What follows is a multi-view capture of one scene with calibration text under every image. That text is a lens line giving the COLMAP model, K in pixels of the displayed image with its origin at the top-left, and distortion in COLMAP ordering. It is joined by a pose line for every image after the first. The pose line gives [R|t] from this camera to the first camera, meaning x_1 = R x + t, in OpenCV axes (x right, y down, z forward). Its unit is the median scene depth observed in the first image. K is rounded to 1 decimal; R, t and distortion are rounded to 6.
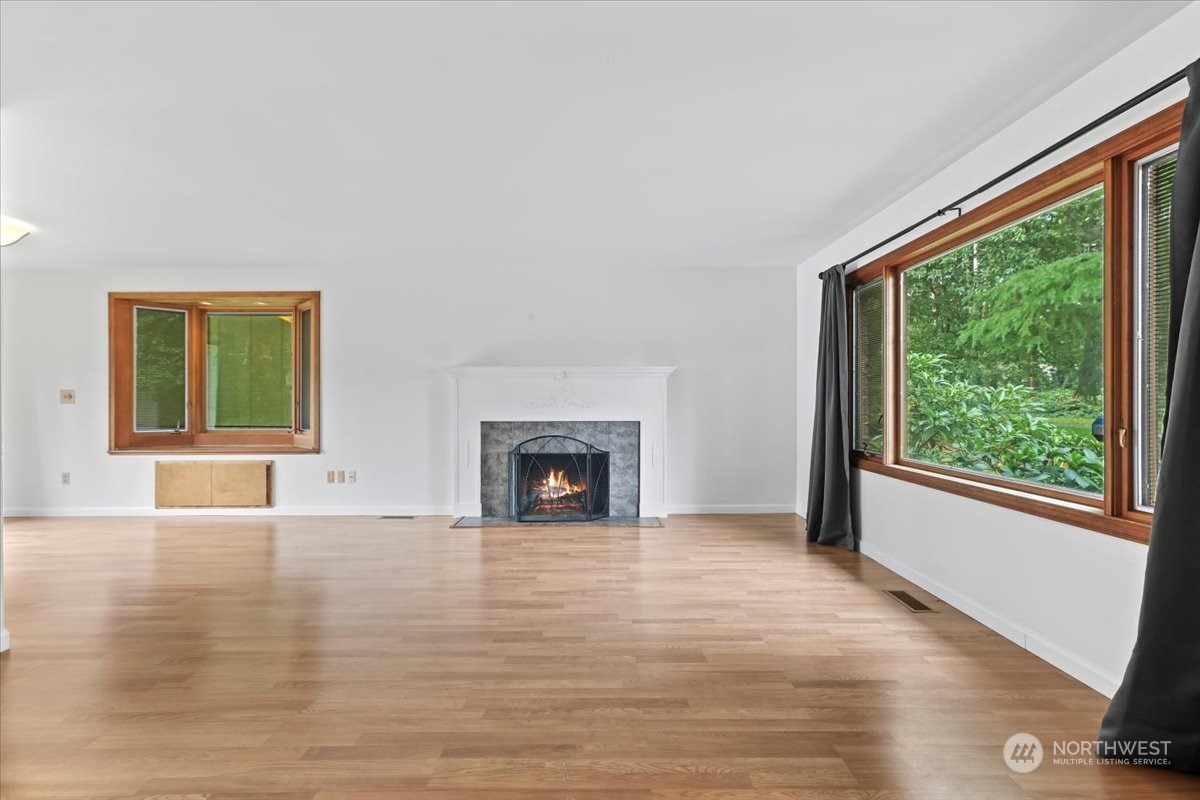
lens RADIAL K [[572.1, 0, 602.4], [0, 572.1, 405.2], [0, 0, 1]] dist [0.000746, 0.004688]
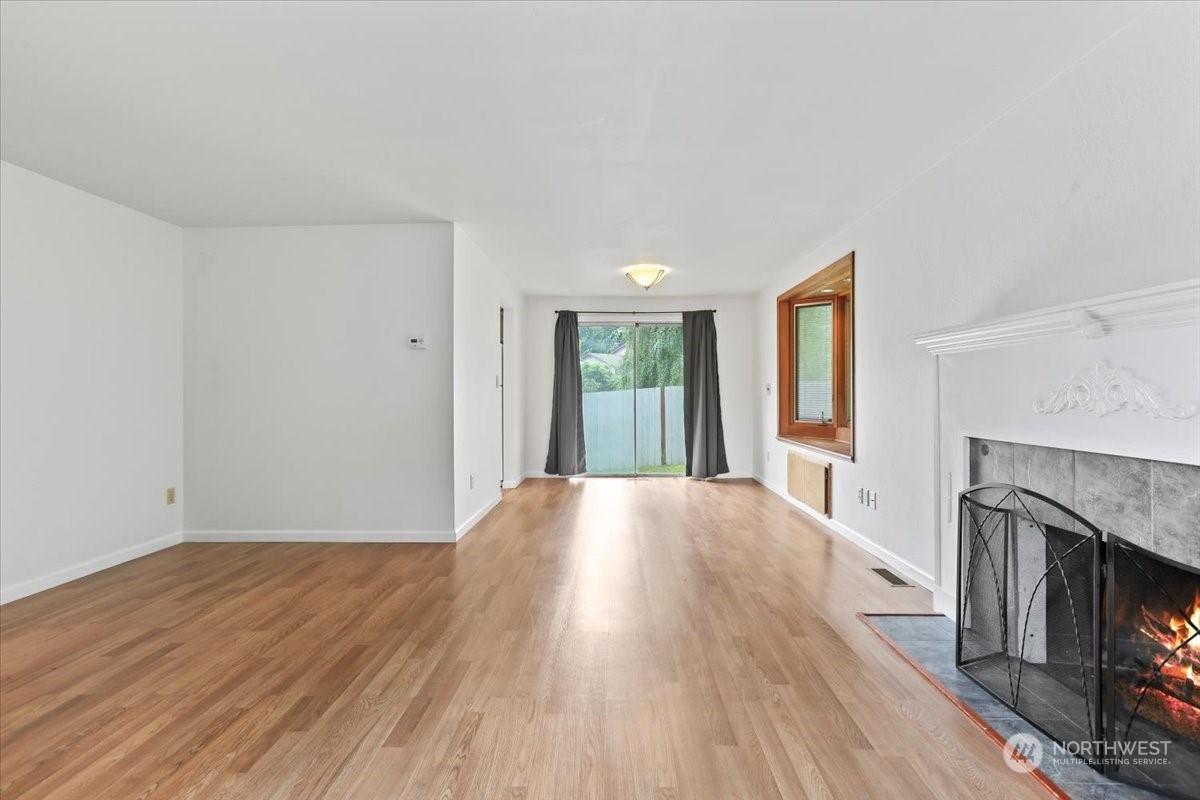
lens RADIAL K [[572.1, 0, 600.4], [0, 572.1, 388.5], [0, 0, 1]] dist [0.000746, 0.004688]
pose [[-0.025318, -0.004967, -0.999667, 0.285465], [-0.010379, 0.999935, -0.004705, -0.007317], [0.999626, 0.010256, -0.025368, 0.679901]]
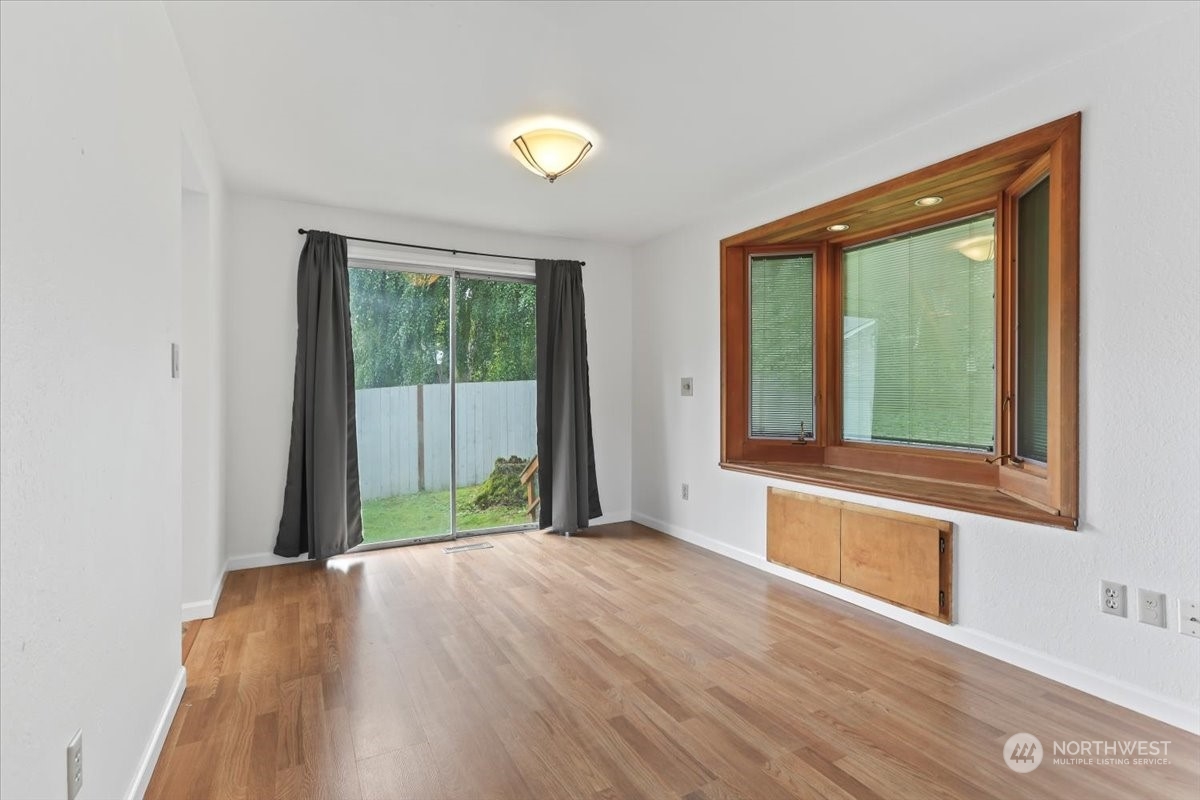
lens RADIAL K [[572.1, 0, 596.3], [0, 572.1, 387.5], [0, 0, 1]] dist [0.000746, 0.004688]
pose [[0.473296, -0.005269, -0.880888, -0.305616], [-0.011892, 0.999853, -0.012370, -0.003238], [0.880823, 0.016330, 0.473164, 0.527614]]
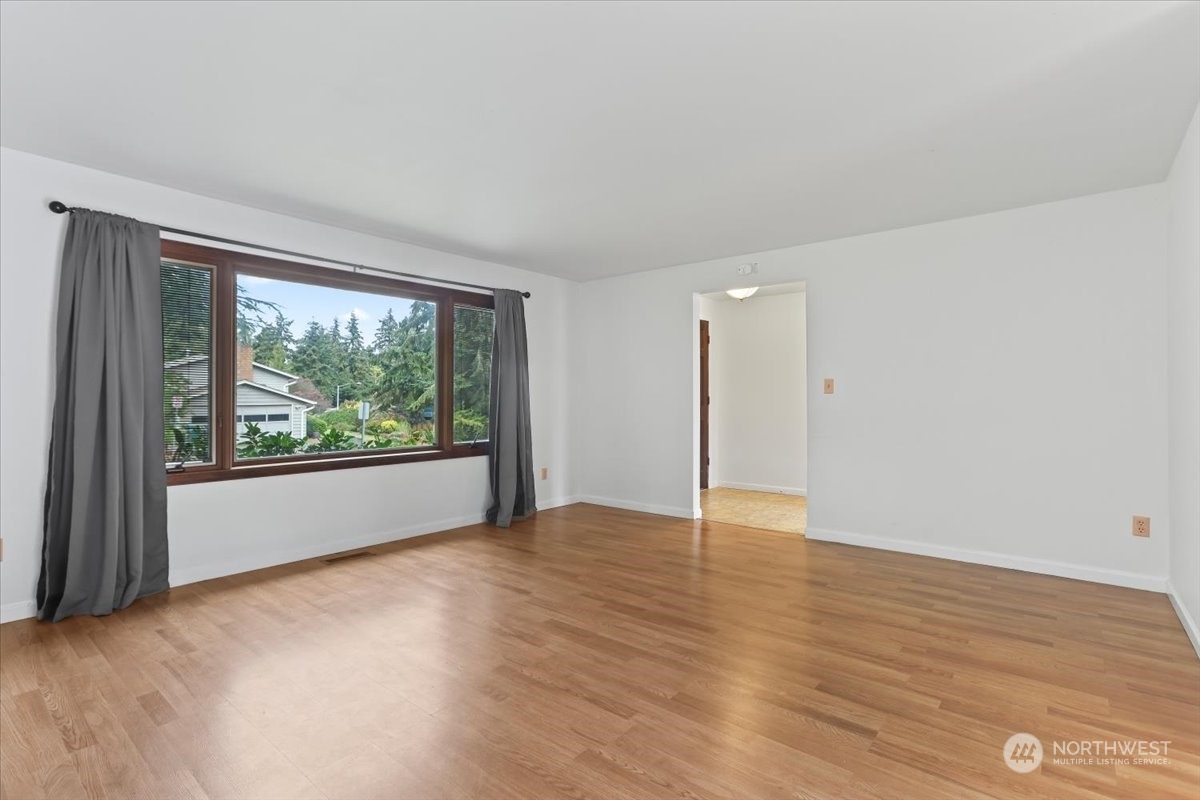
lens RADIAL K [[572.1, 0, 612.4], [0, 572.1, 395.9], [0, 0, 1]] dist [0.000746, 0.004688]
pose [[-0.780289, 0.007843, 0.625370, -0.411003], [0.011838, 0.999927, 0.002231, -0.009548], [-0.625307, 0.009144, -0.780325, 0.923721]]
